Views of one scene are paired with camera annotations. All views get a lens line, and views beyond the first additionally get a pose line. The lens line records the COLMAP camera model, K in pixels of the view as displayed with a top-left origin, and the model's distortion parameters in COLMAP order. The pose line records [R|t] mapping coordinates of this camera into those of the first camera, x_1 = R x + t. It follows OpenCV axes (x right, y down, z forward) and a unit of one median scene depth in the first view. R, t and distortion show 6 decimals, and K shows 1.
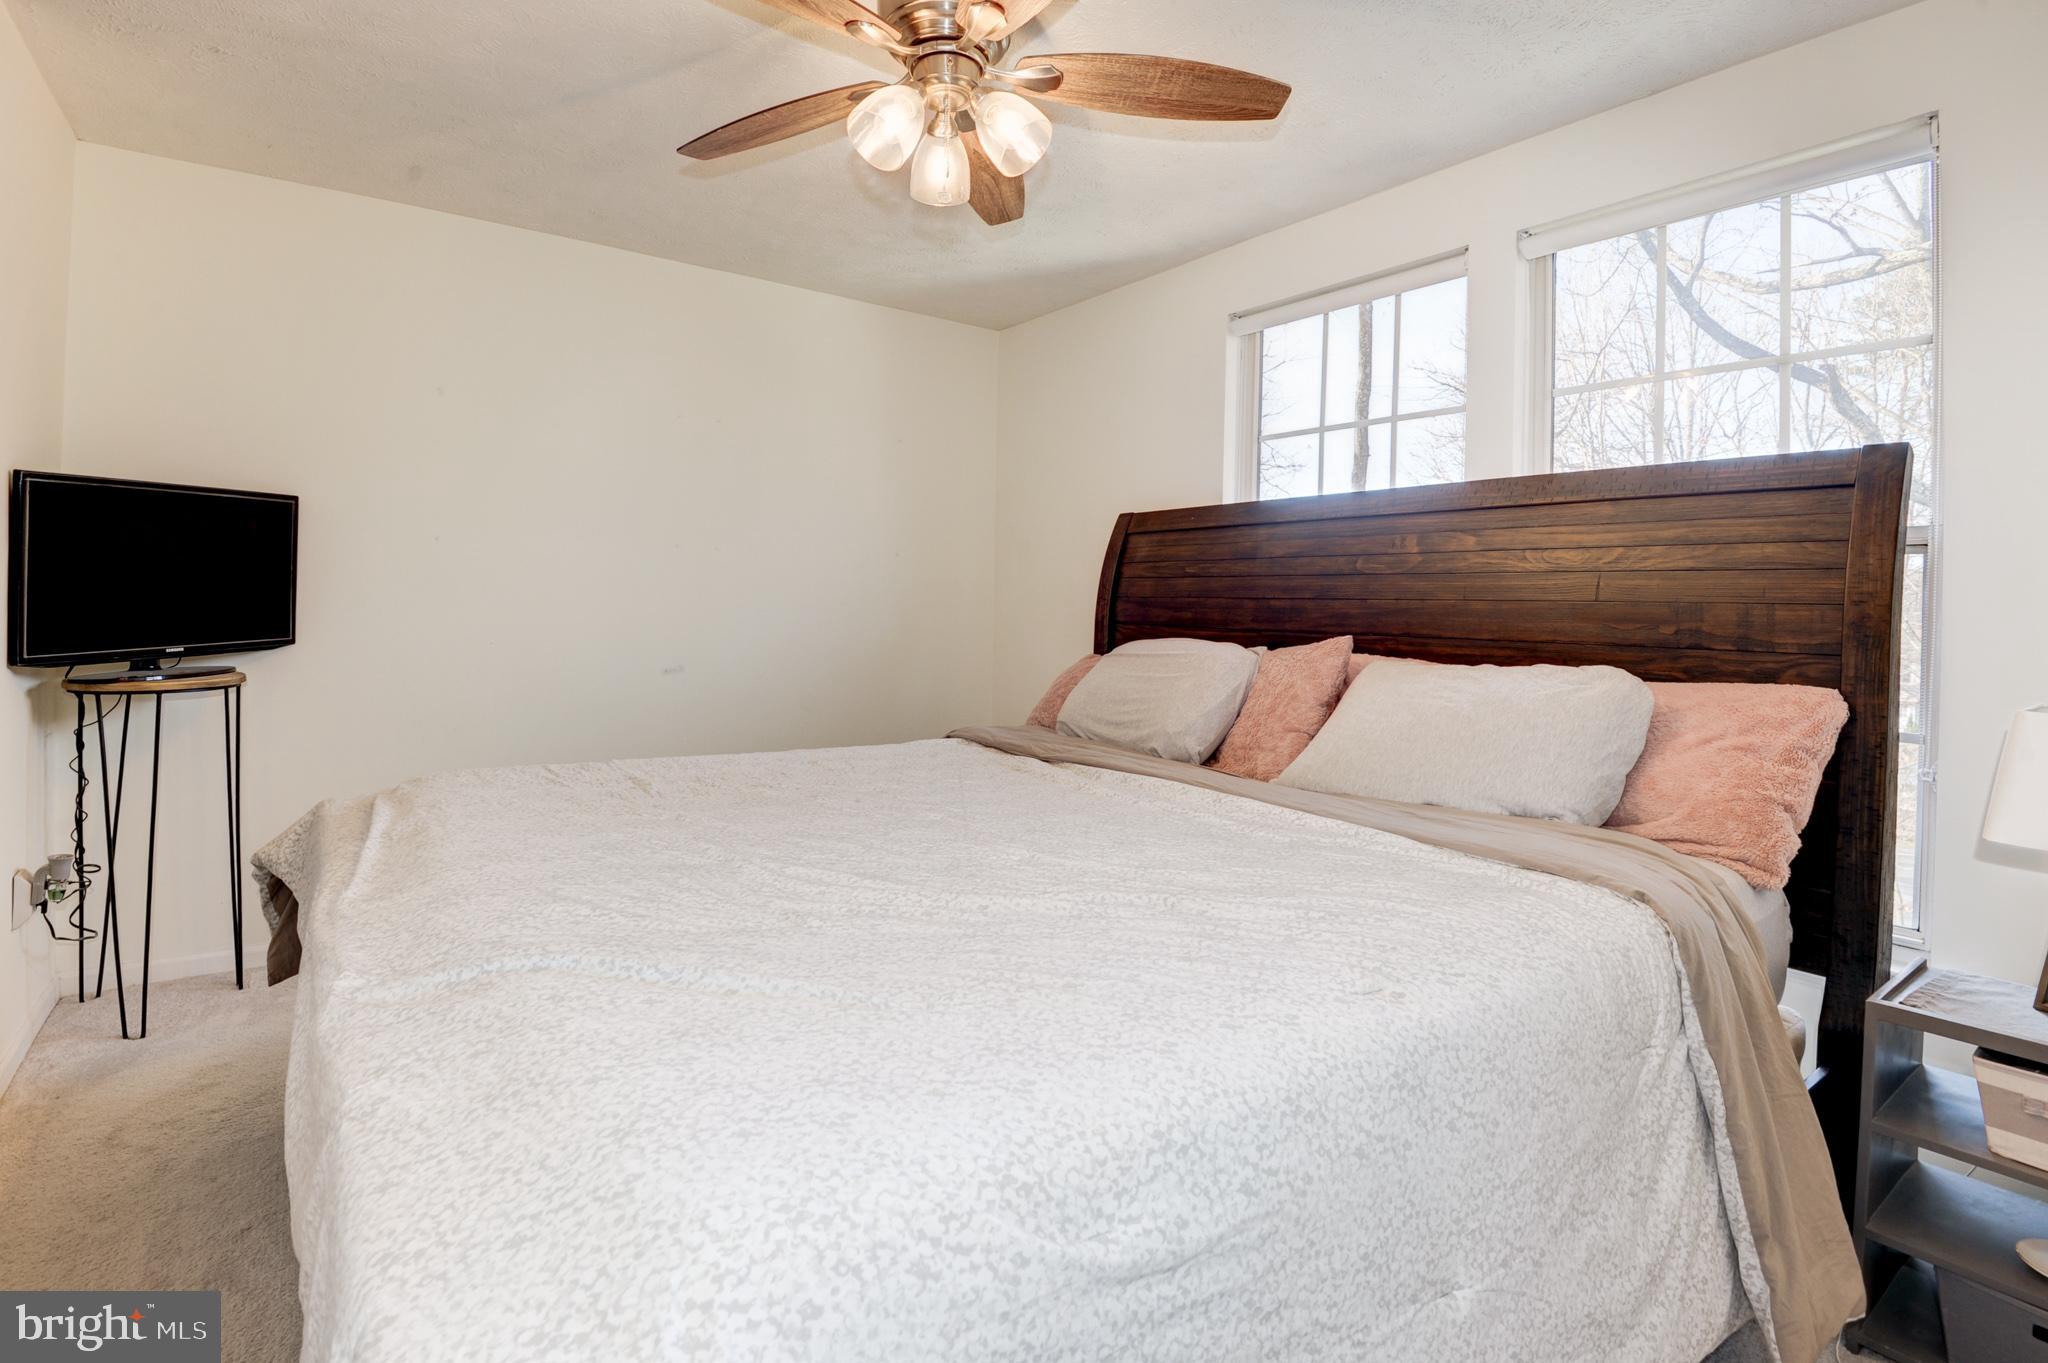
lens RADIAL K [[967.4, 0, 993.2], [0, 967.4, 665.0], [0, 0, 1]] dist [-0.002608, -0.019687]
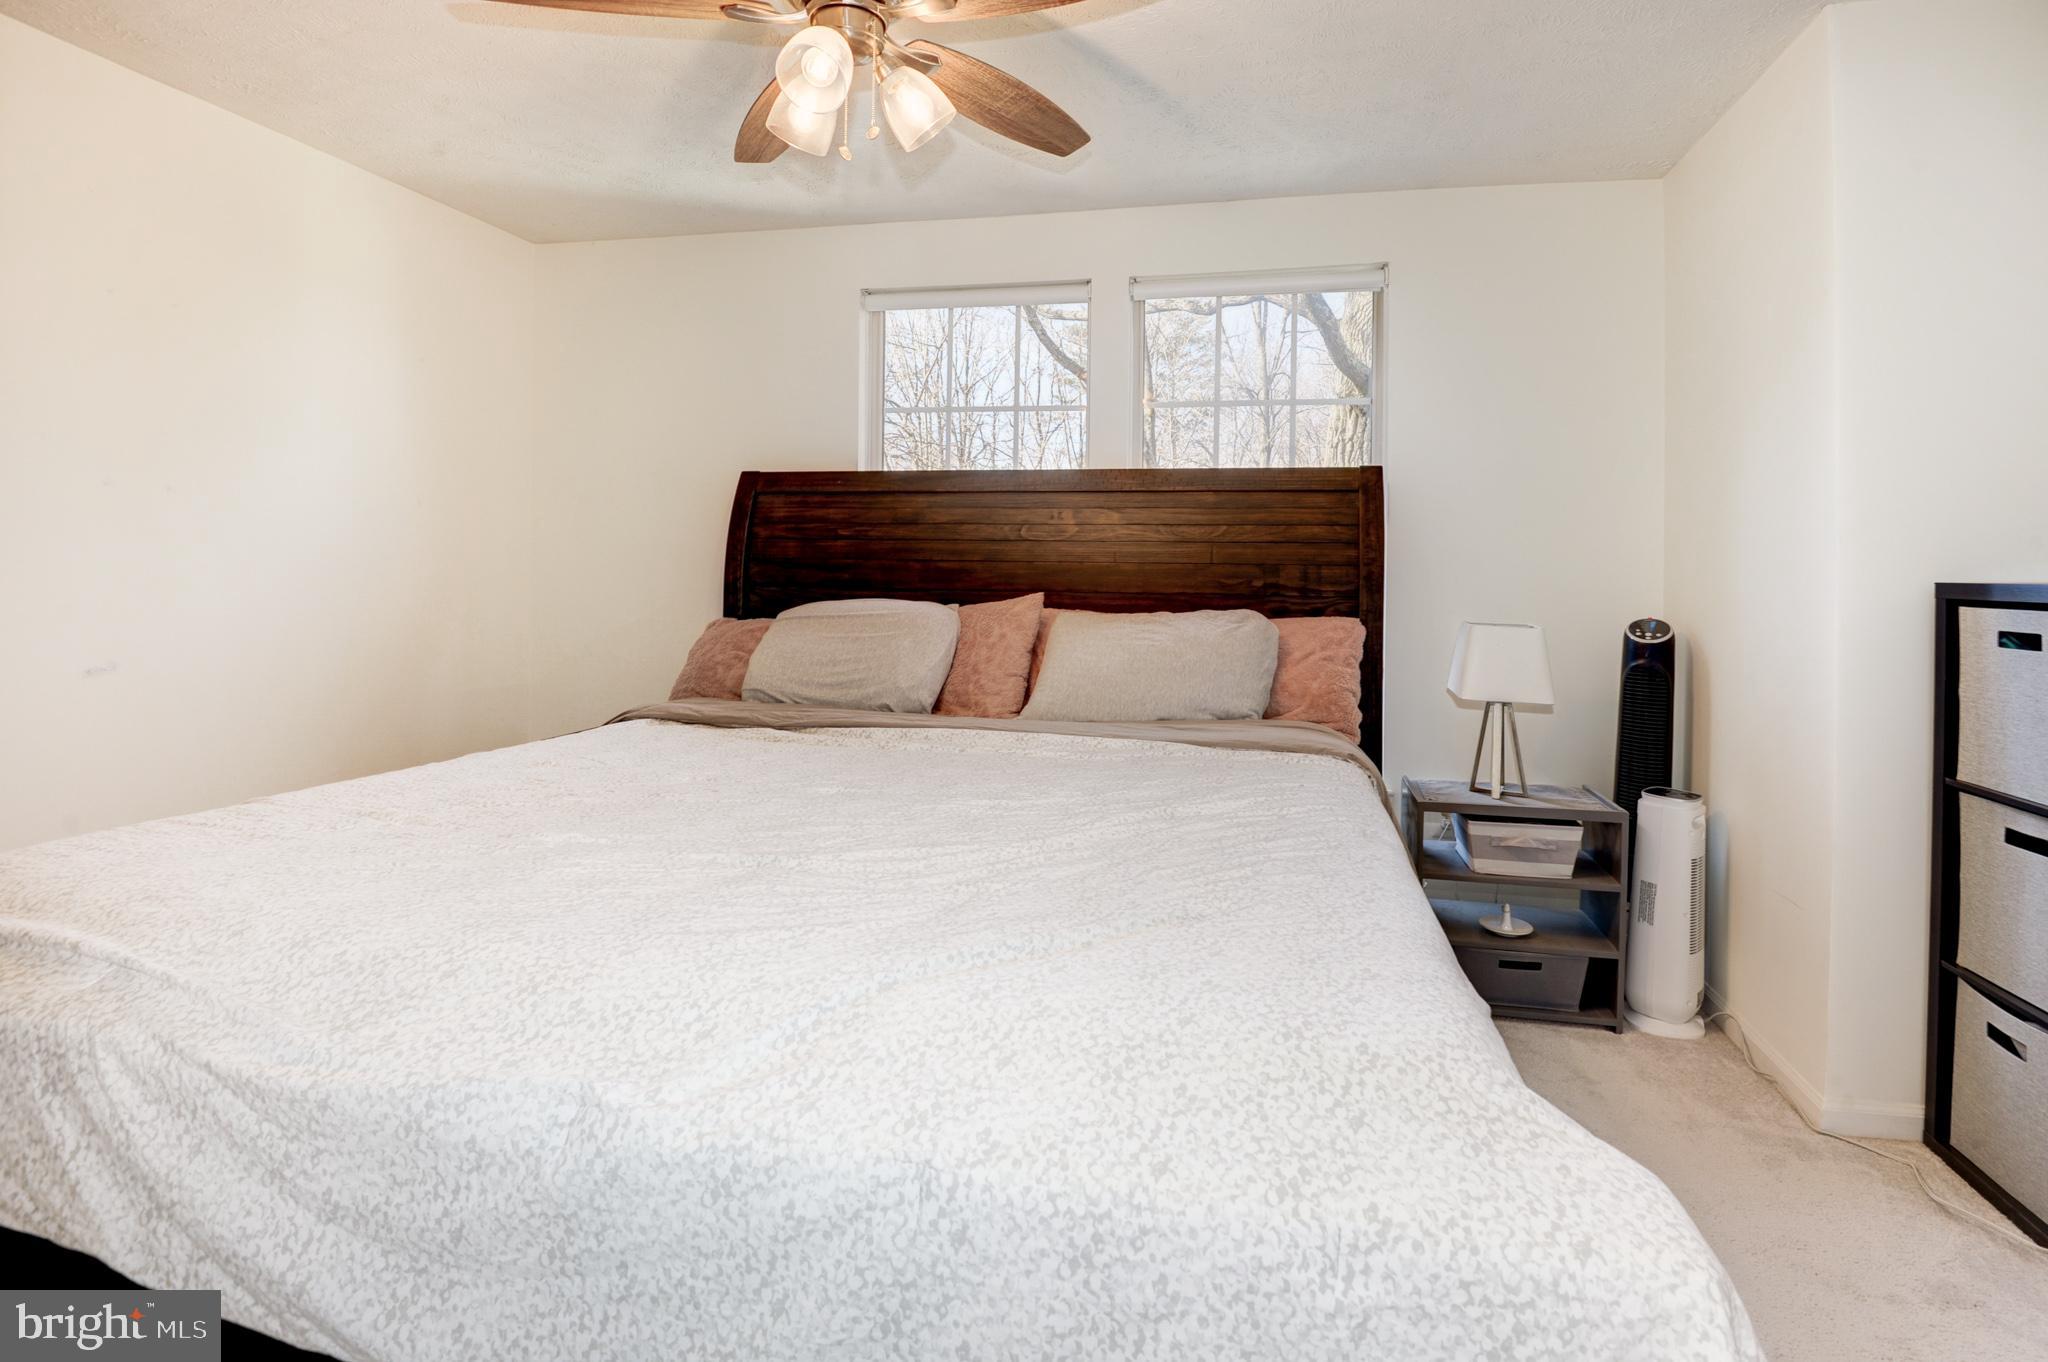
lens RADIAL K [[1017.3, 0, 977.7], [0, 1017.3, 639.7], [0, 0, 1]] dist [-0.001180, -0.022591]
pose [[0.731781, -0.055730, 0.679258, -0.549161], [0.043893, 0.998436, 0.034630, -0.019063], [-0.680125, 0.004473, 0.733082, 0.131876]]
